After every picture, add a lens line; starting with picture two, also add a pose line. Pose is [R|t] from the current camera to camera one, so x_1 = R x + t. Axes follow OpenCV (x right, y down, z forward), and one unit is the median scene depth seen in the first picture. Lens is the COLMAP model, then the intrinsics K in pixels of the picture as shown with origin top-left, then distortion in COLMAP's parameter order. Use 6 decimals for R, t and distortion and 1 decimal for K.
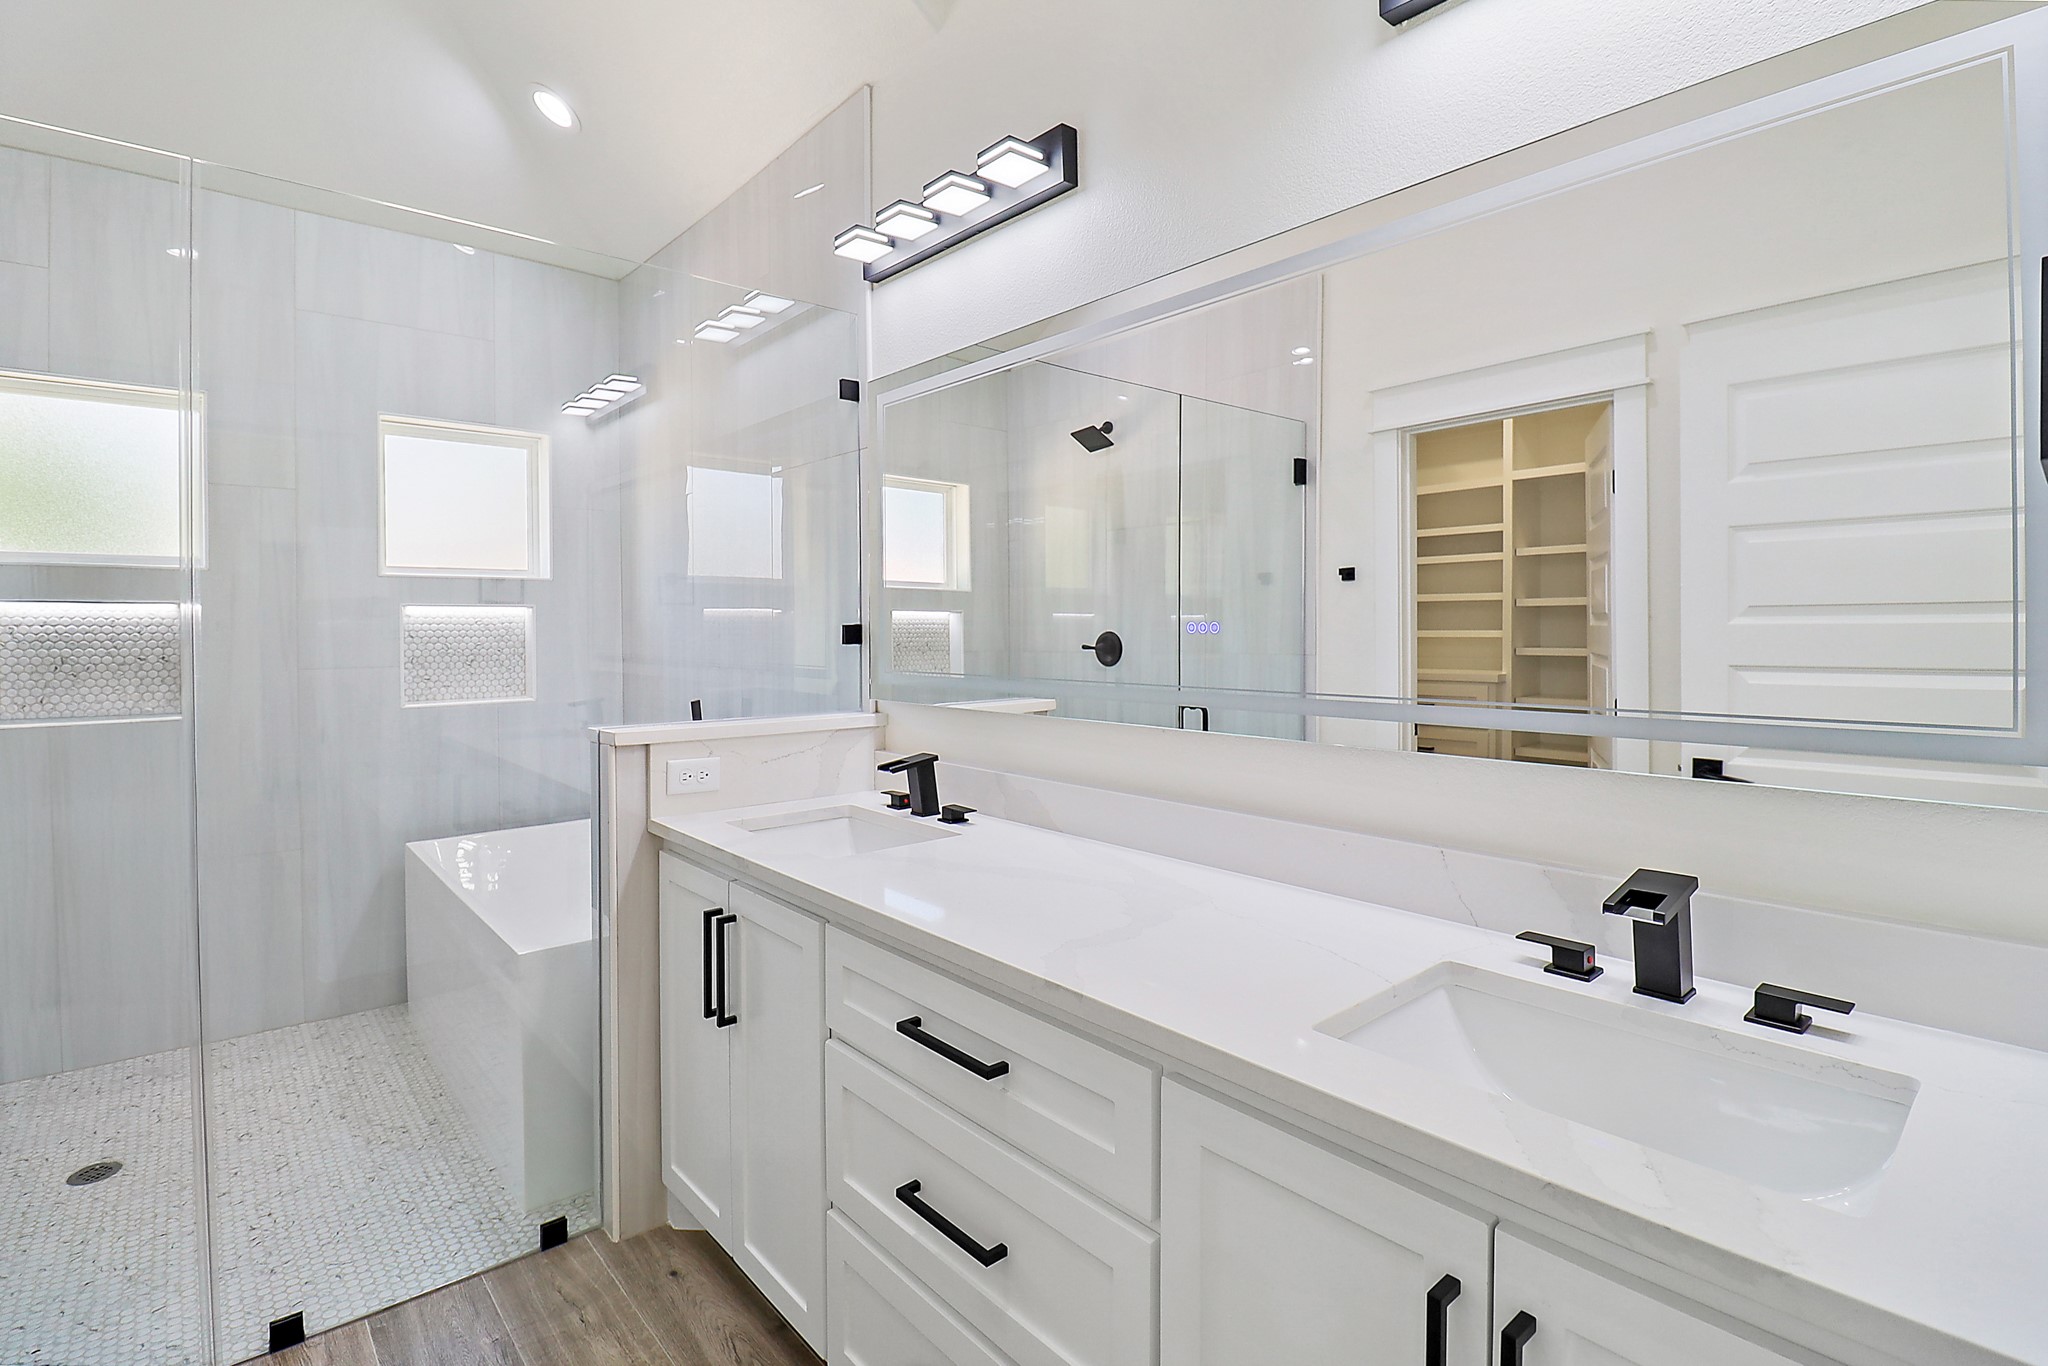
lens RADIAL K [[955.9, 0, 986.7], [0, 955.9, 637.4], [0, 0, 1]] dist [0.009771, -0.000874]
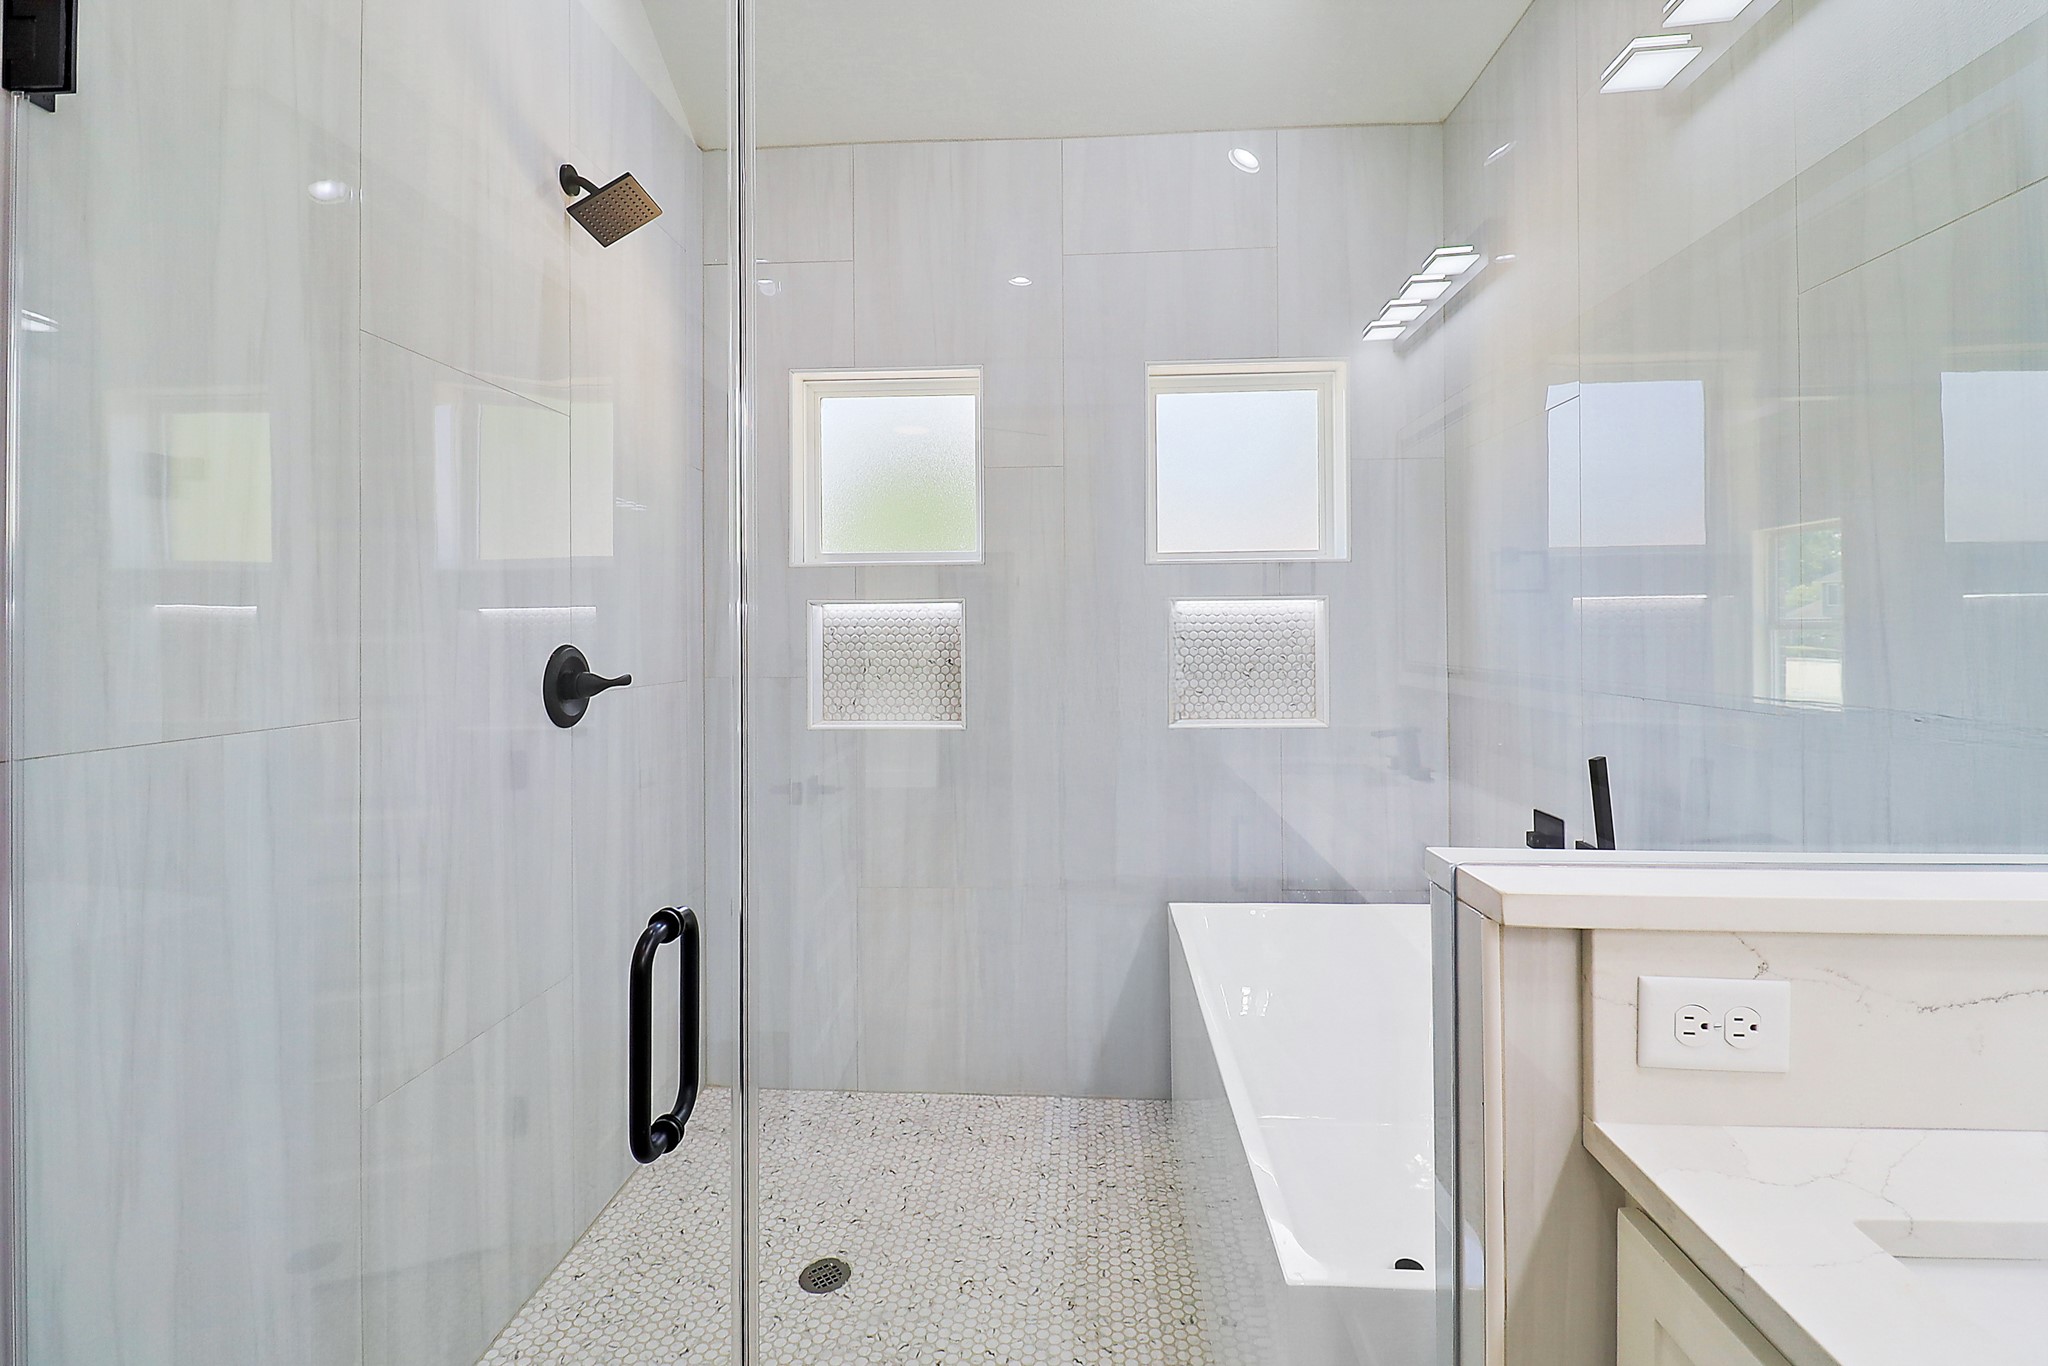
lens RADIAL K [[955.9, 0, 1052.9], [0, 955.9, 632.7], [0, 0, 1]] dist [0.009771, -0.000874]
pose [[0.745928, -0.001148, -0.666025, -0.145978], [-0.003485, 0.999978, -0.005627, -0.000658], [0.666017, 0.006518, 0.745908, 0.325760]]
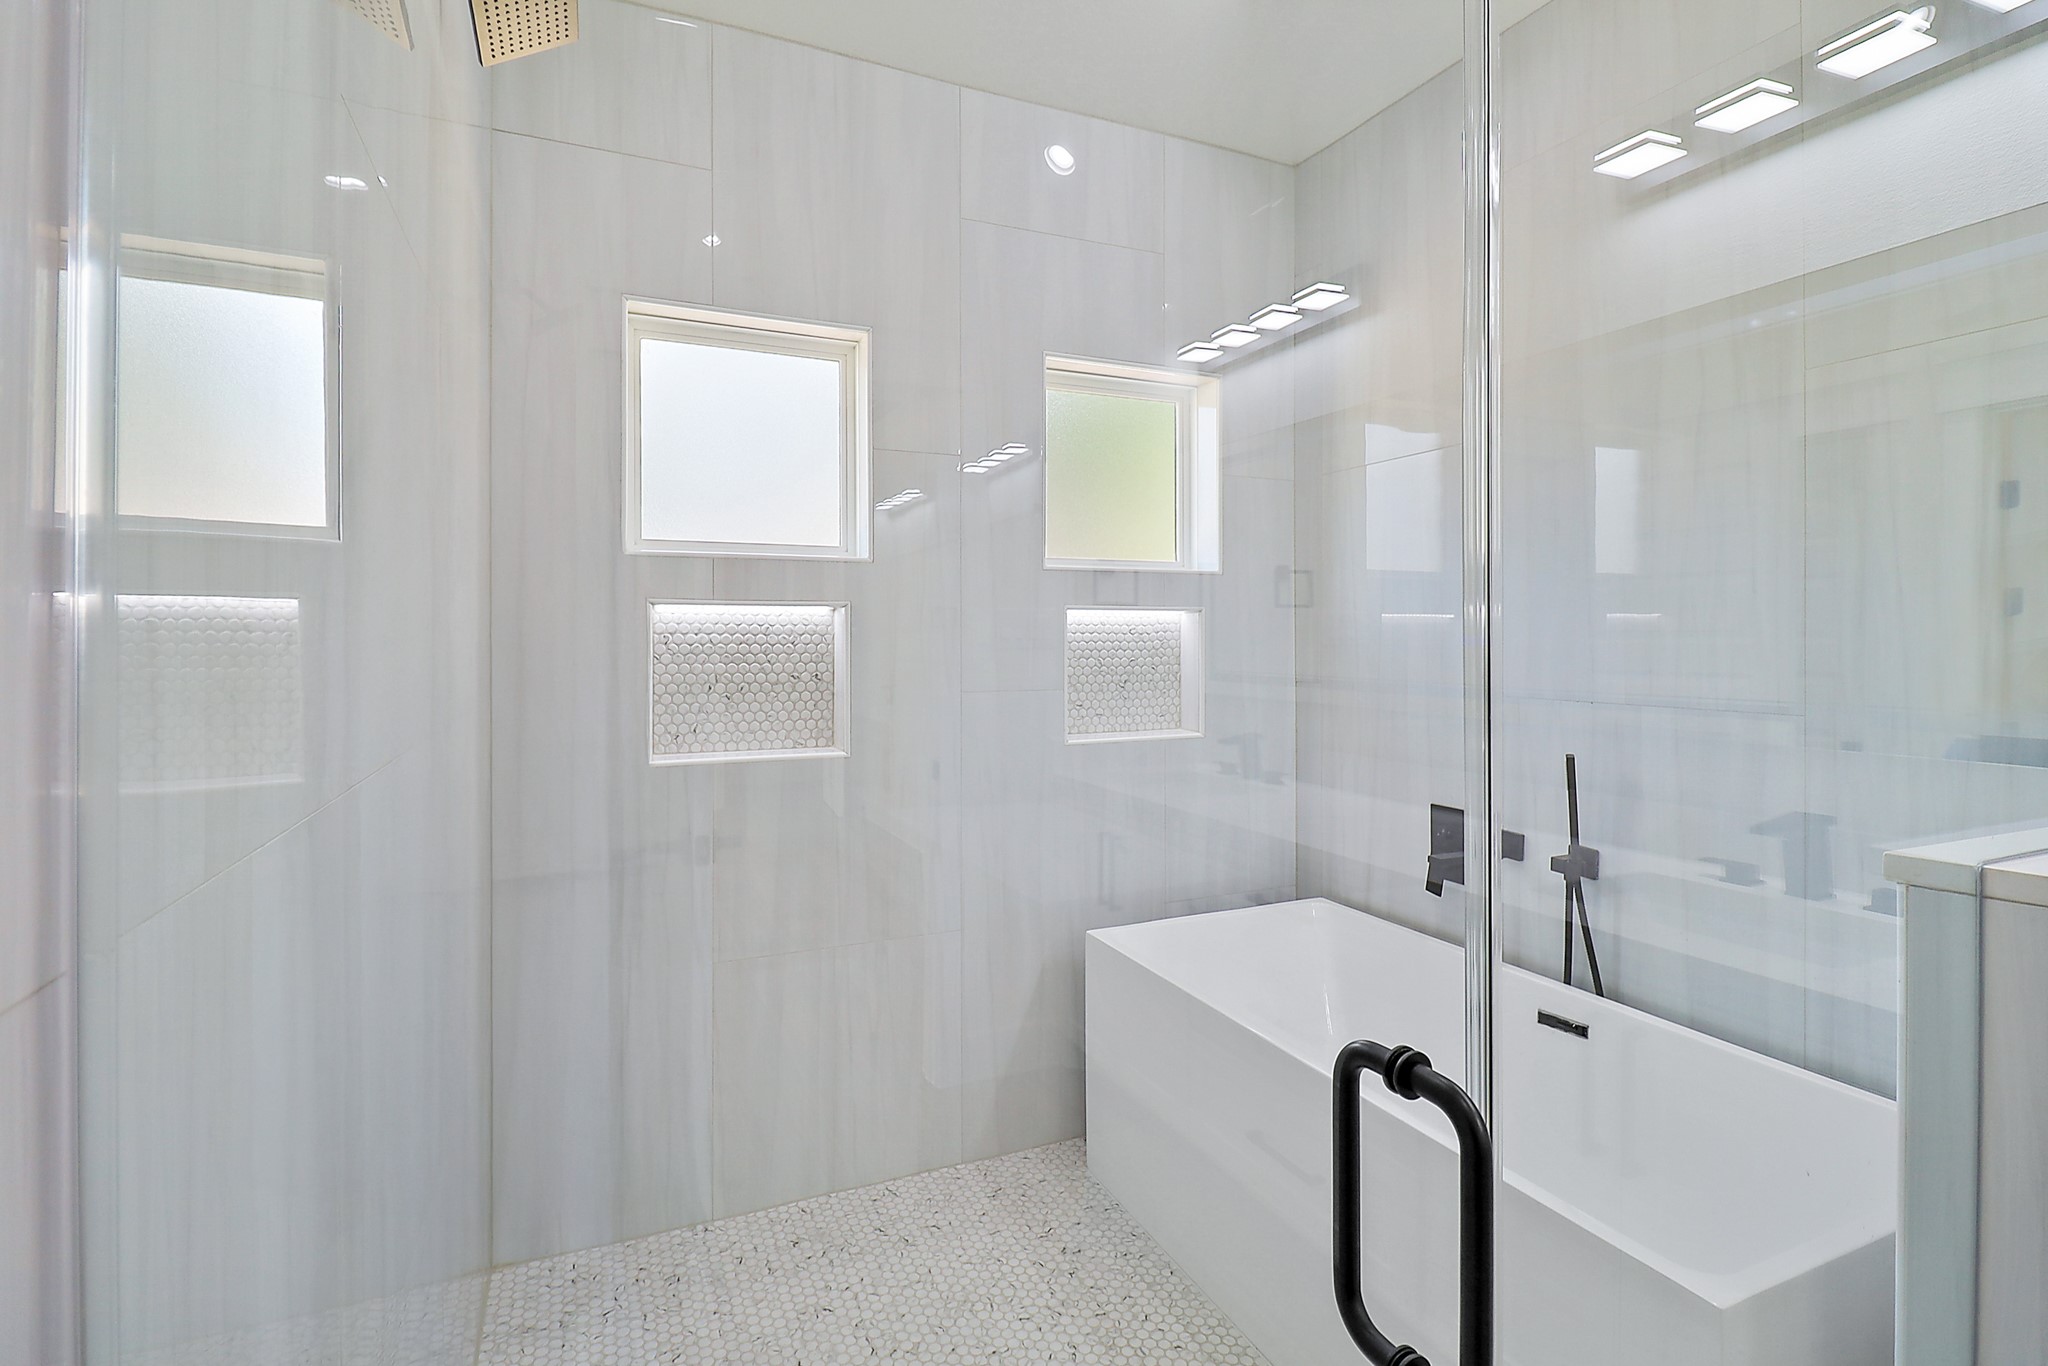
lens RADIAL K [[955.9, 0, 1051.7], [0, 955.9, 645.0], [0, 0, 1]] dist [0.009771, -0.000874]
pose [[0.965311, 0.002944, -0.261088, -0.402886], [-0.004661, 0.999971, -0.005956, 0.000452], [0.261063, 0.006967, 0.965297, 0.263948]]
